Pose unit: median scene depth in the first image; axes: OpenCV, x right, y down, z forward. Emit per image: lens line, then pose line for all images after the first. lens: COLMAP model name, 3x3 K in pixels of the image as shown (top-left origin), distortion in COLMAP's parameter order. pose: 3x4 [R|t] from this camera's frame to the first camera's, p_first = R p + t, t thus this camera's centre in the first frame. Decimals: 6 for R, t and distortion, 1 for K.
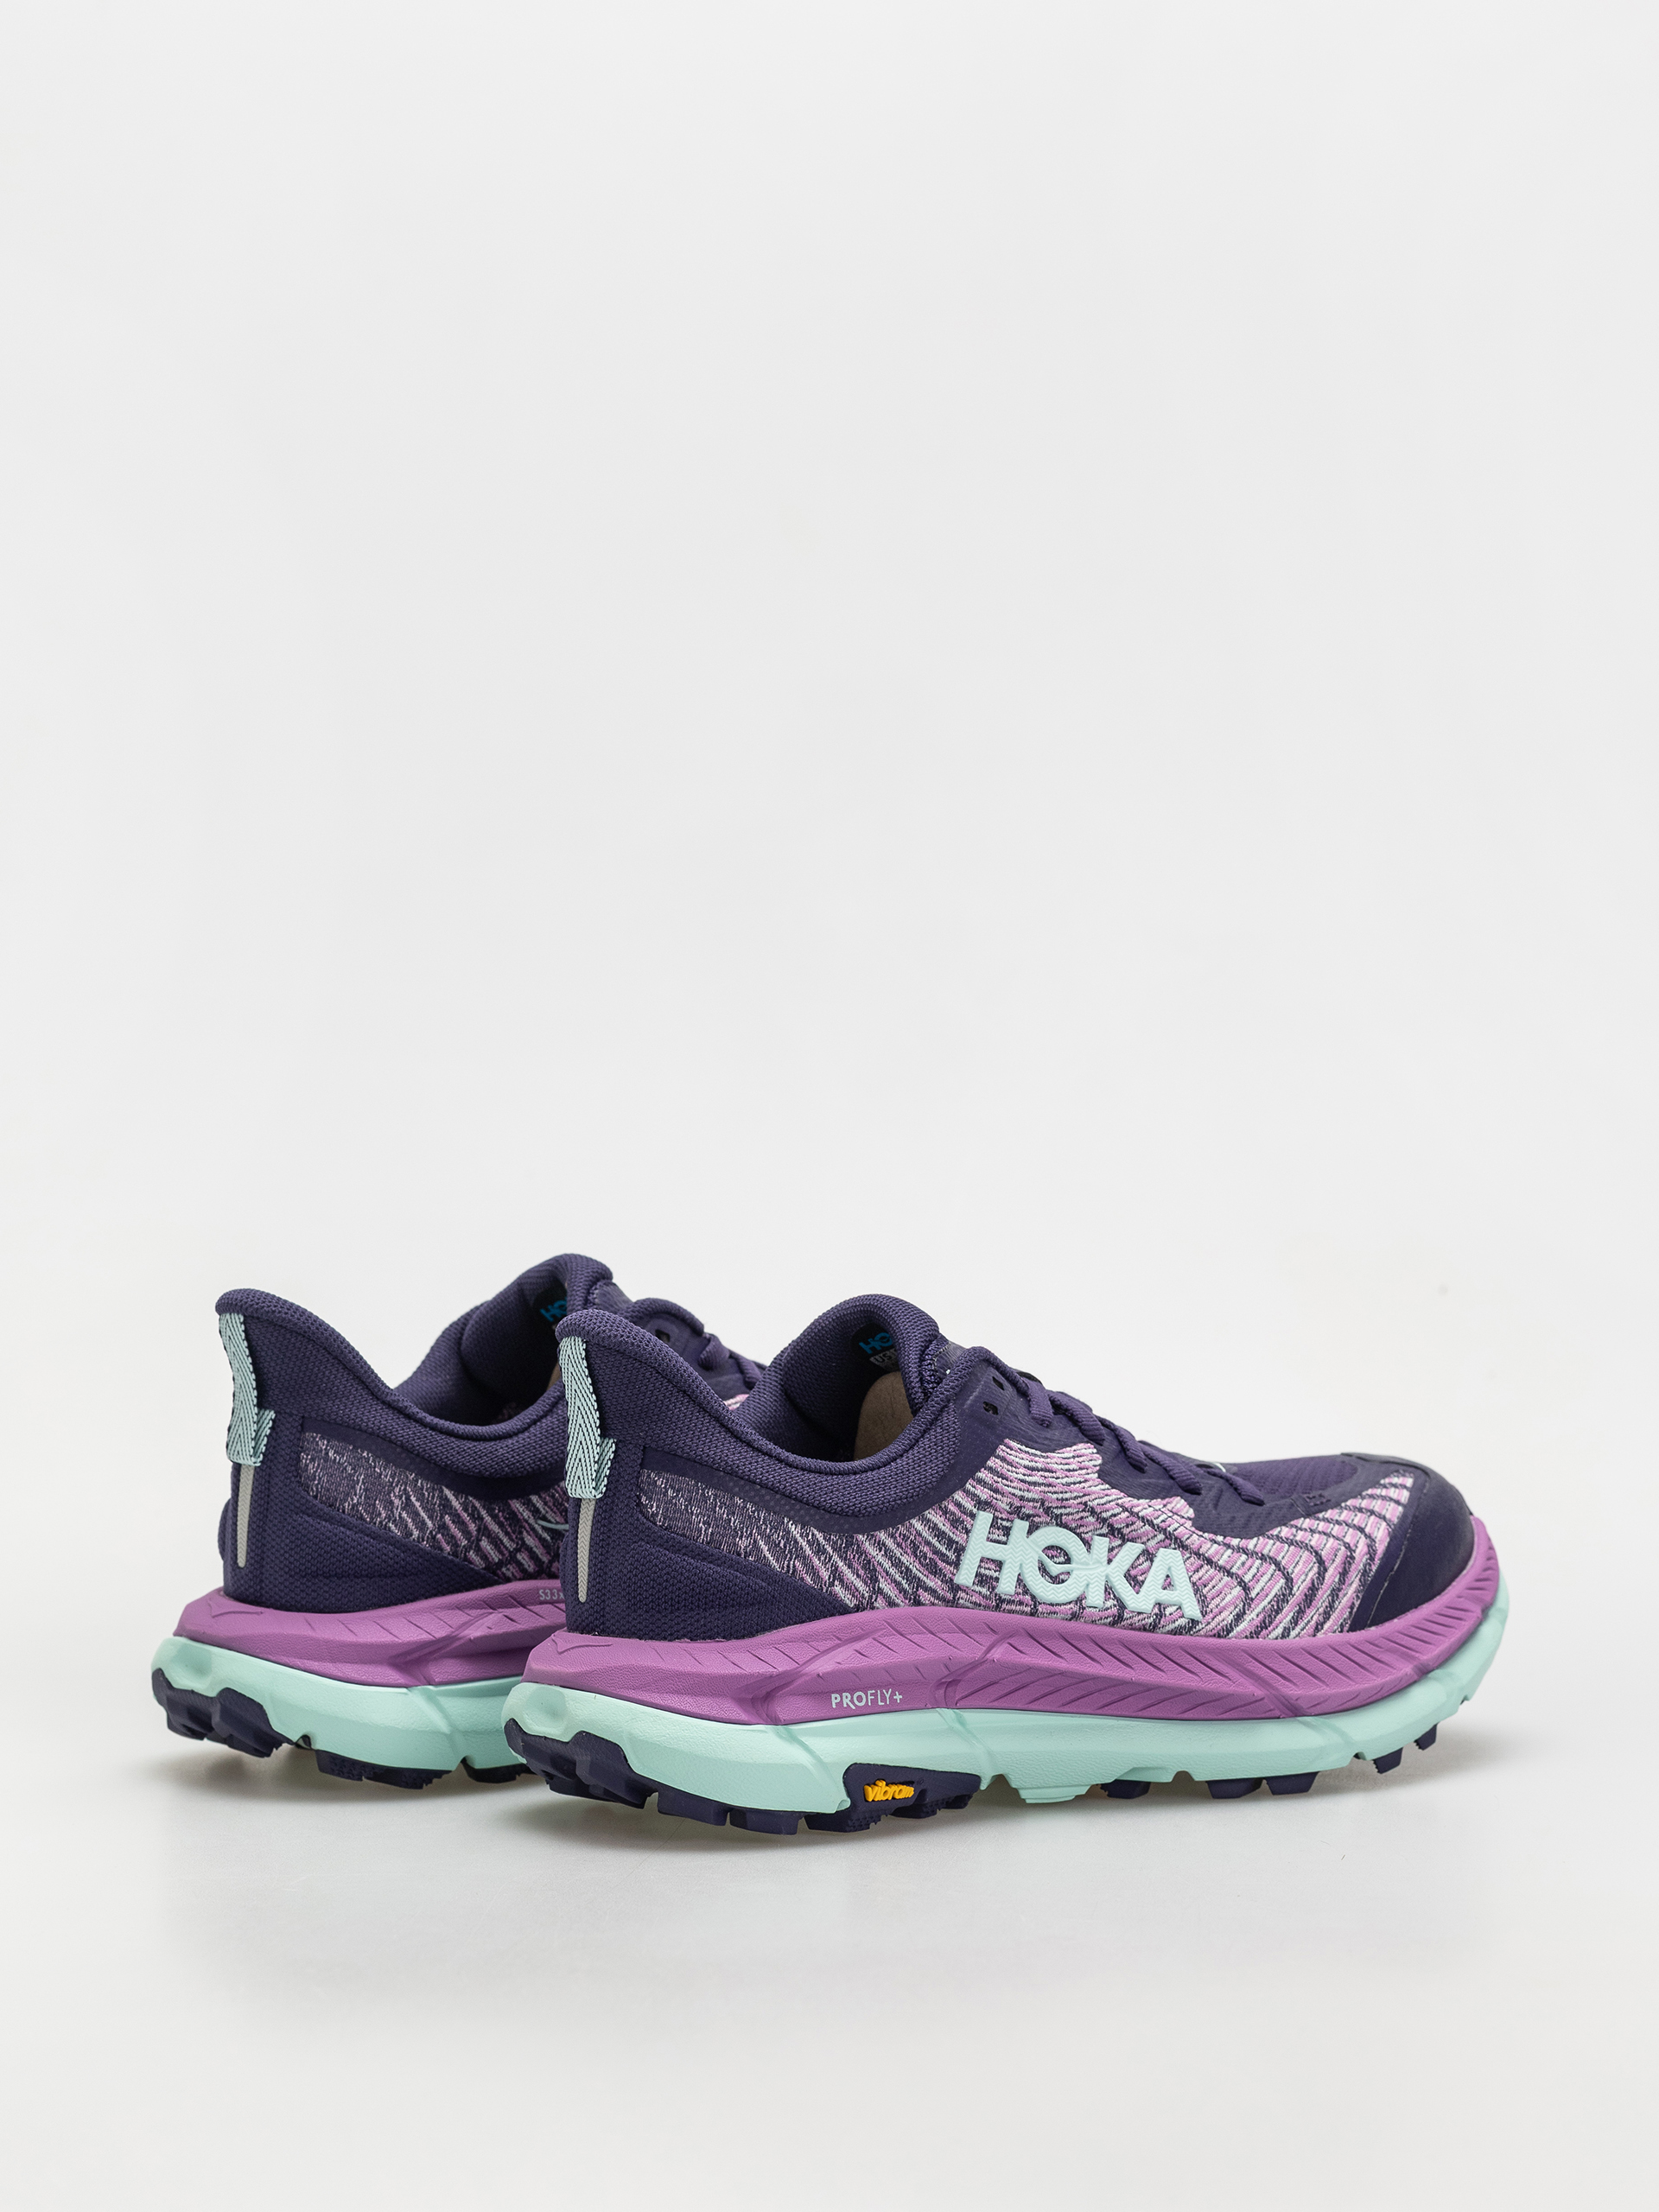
lens RADIAL K [[7429.7, 0, 829.5], [0, 7429.7, 1106.0], [0, 0, 1]] dist [0.403061, 0.270845]
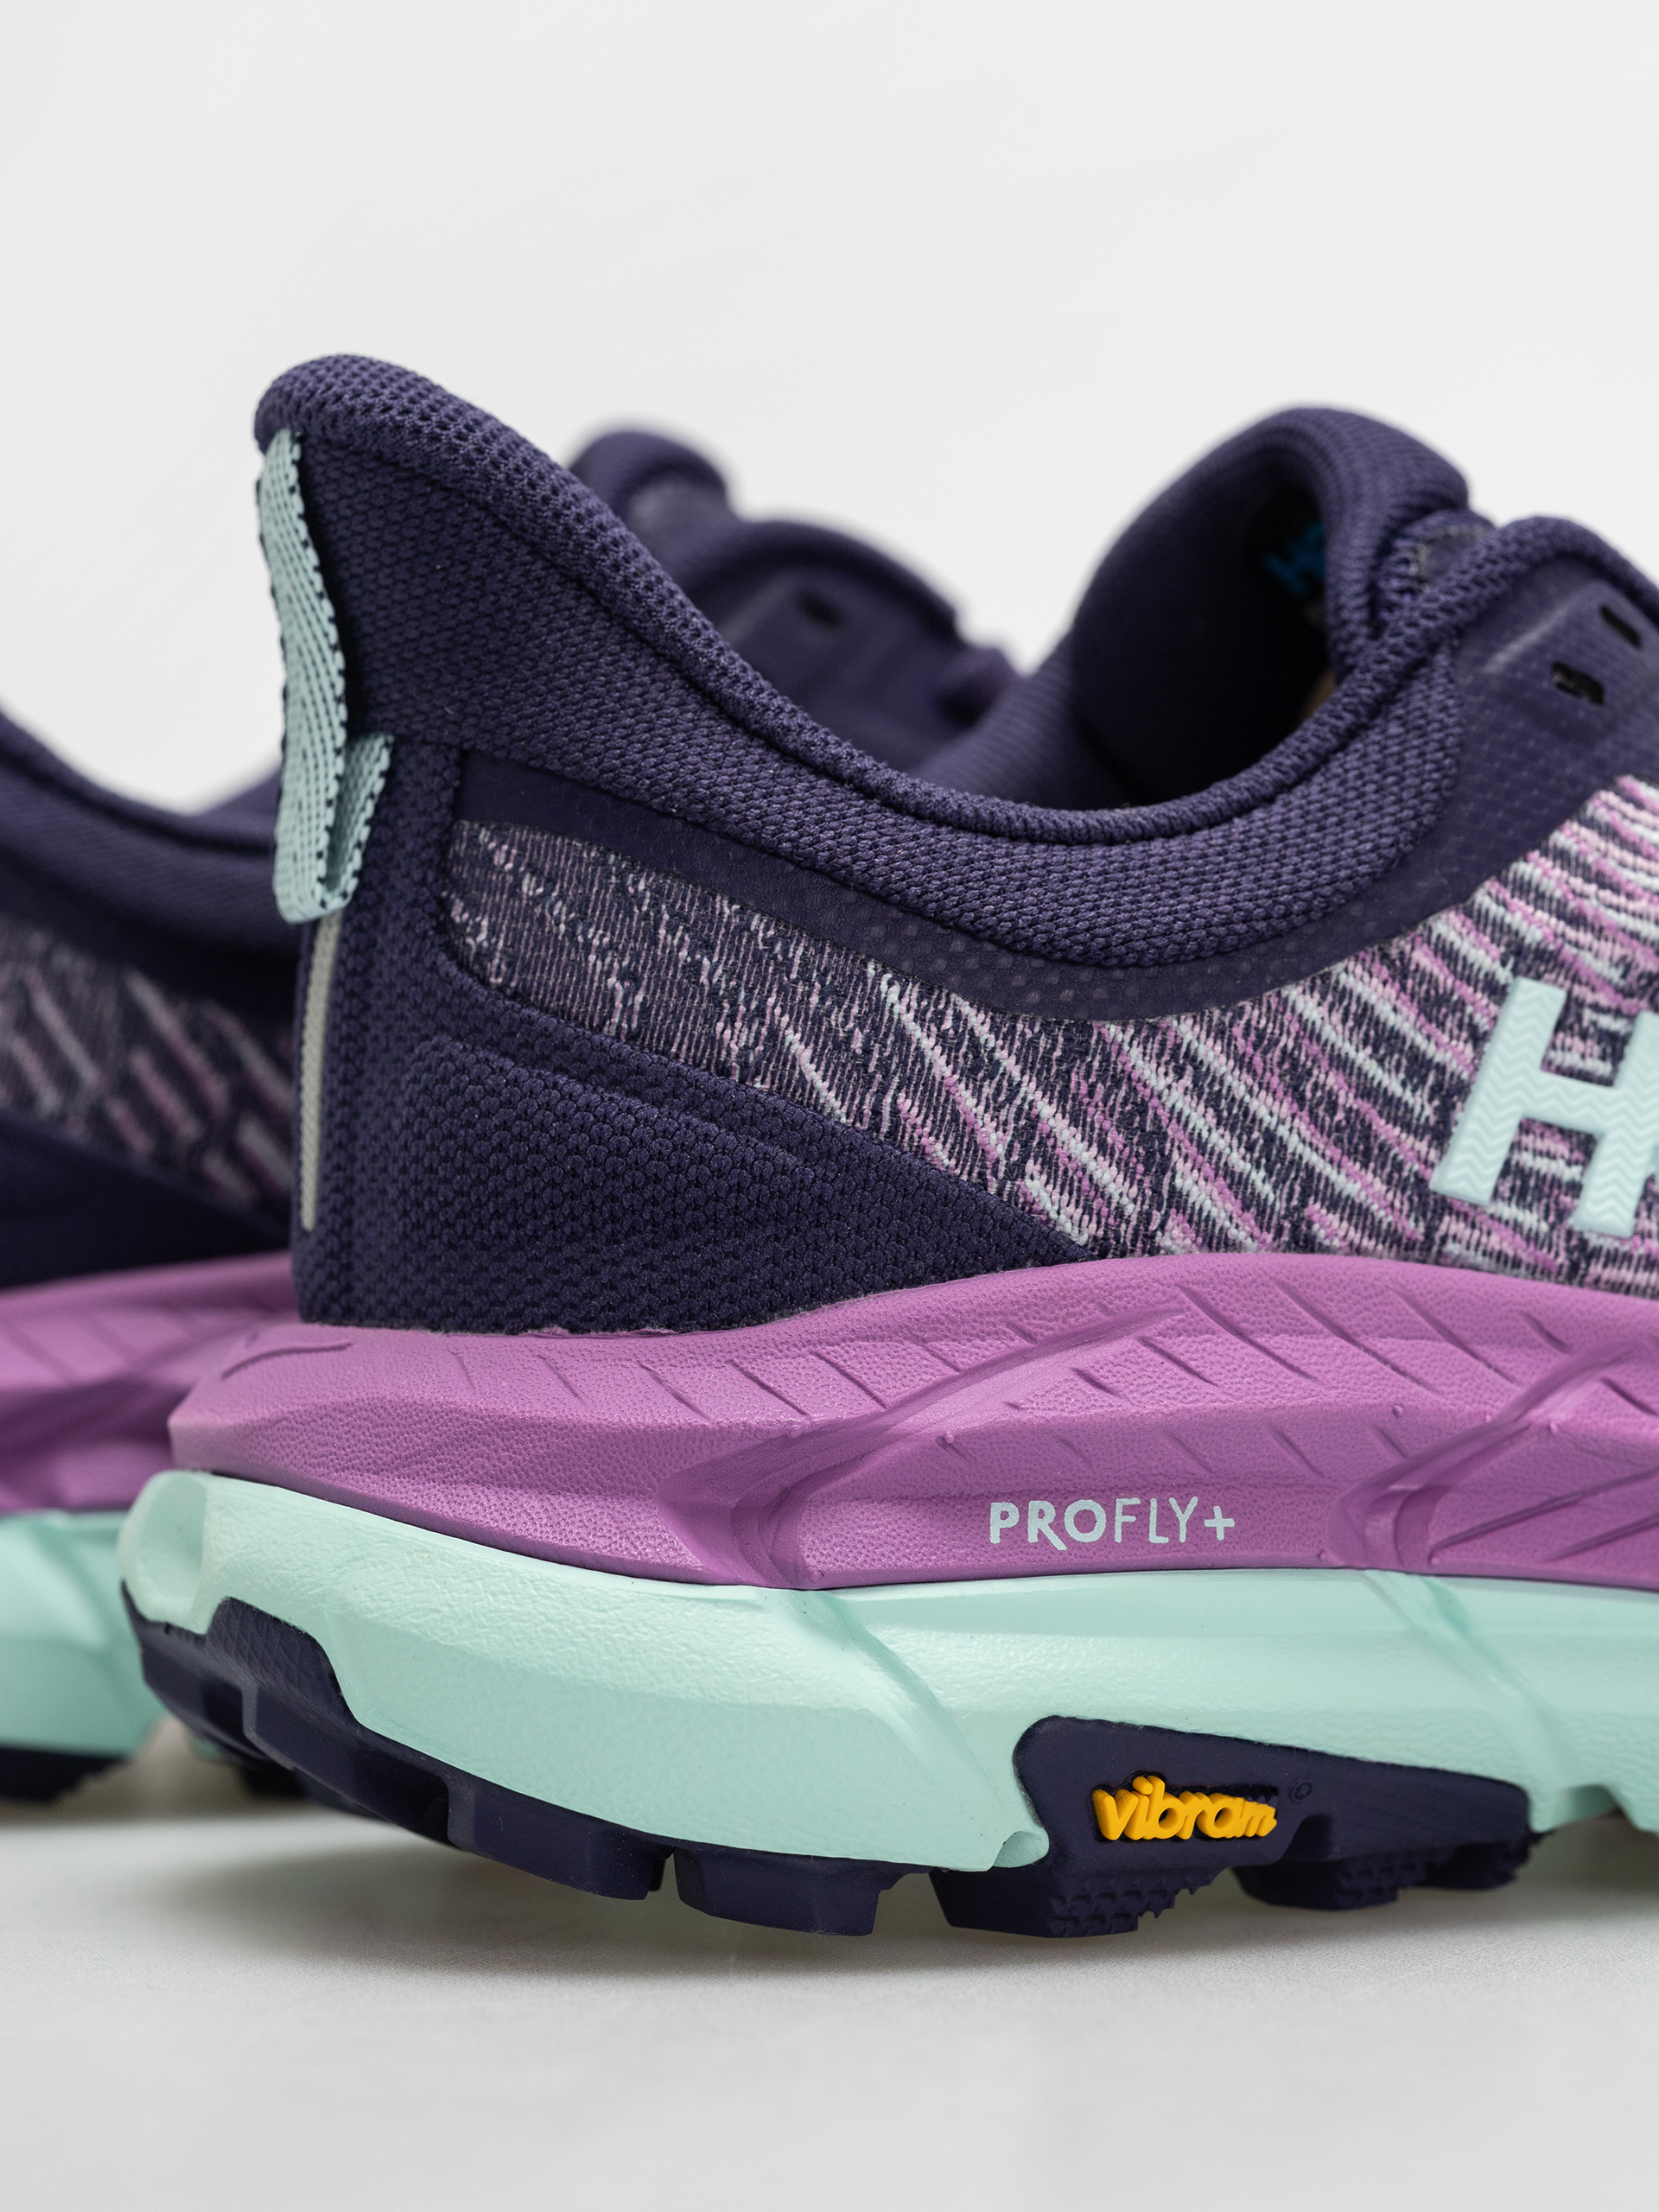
lens RADIAL K [[7429.7, 0, 829.5], [0, 7429.7, 1106.0], [0, 0, 1]] dist [0.403061, 0.270845]
pose [[0.974808, 0.002633, -0.223028, 0.064427], [-0.010946, 0.999290, -0.036045, 0.072967], [0.222775, 0.037578, 0.974145, 0.680057]]
